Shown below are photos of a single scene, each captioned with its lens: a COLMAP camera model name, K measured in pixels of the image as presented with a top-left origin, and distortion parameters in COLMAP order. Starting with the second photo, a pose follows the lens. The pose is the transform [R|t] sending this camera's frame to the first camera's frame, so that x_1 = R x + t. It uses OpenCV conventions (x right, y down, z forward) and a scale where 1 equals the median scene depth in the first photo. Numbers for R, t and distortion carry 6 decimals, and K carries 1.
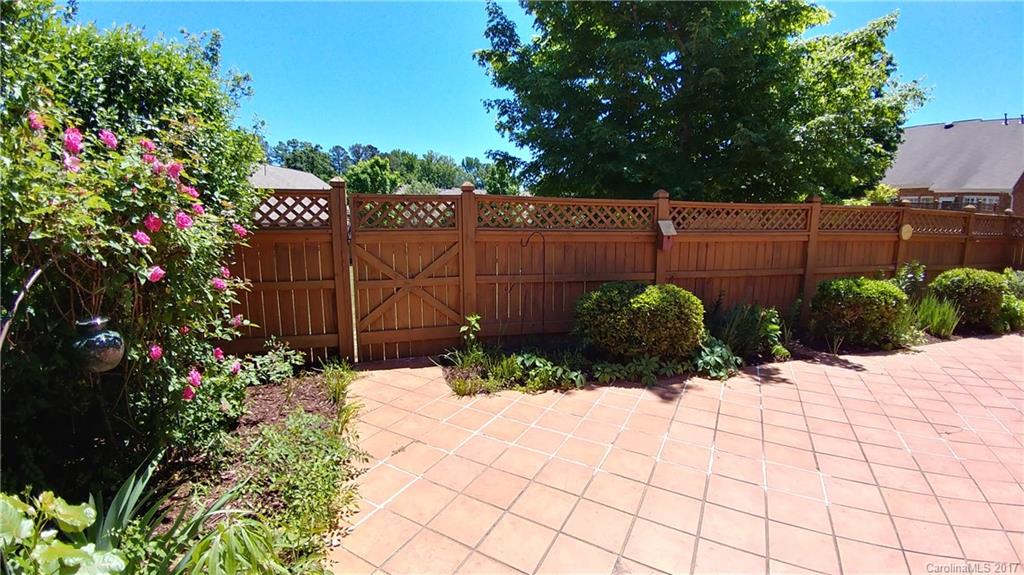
lens RADIAL K [[413.9, 0, 514.8], [0, 413.9, 283.2], [0, 0, 1]] dist [0.070110, -0.059081]
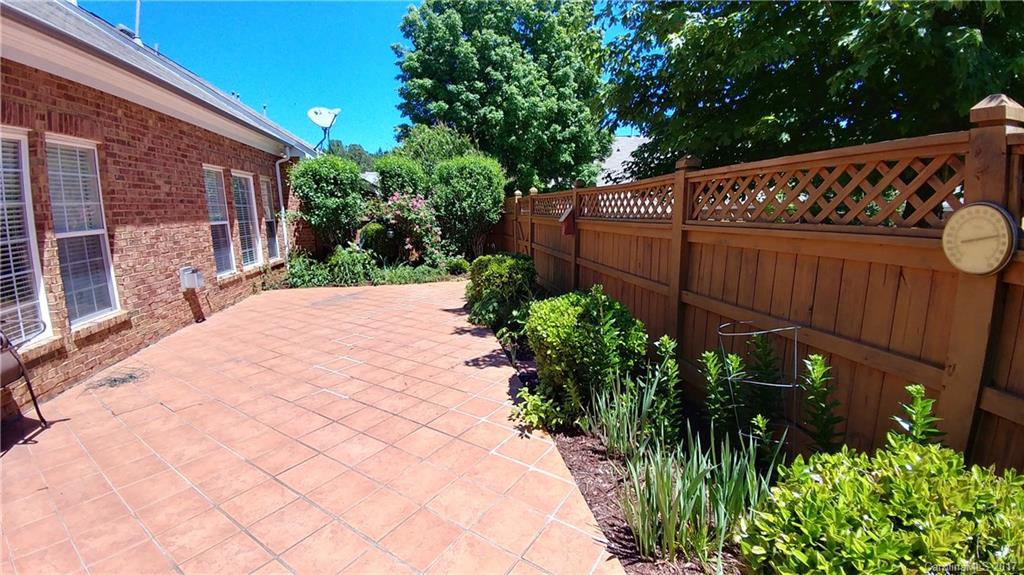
lens RADIAL K [[413.9, 0, 514.8], [0, 413.9, 283.2], [0, 0, 1]] dist [0.070110, -0.059081]
pose [[-0.071631, 0.170552, -0.982742, 1.691569], [-0.137835, 0.974127, 0.179104, -0.149016], [0.987862, 0.148285, -0.046269, 1.119620]]
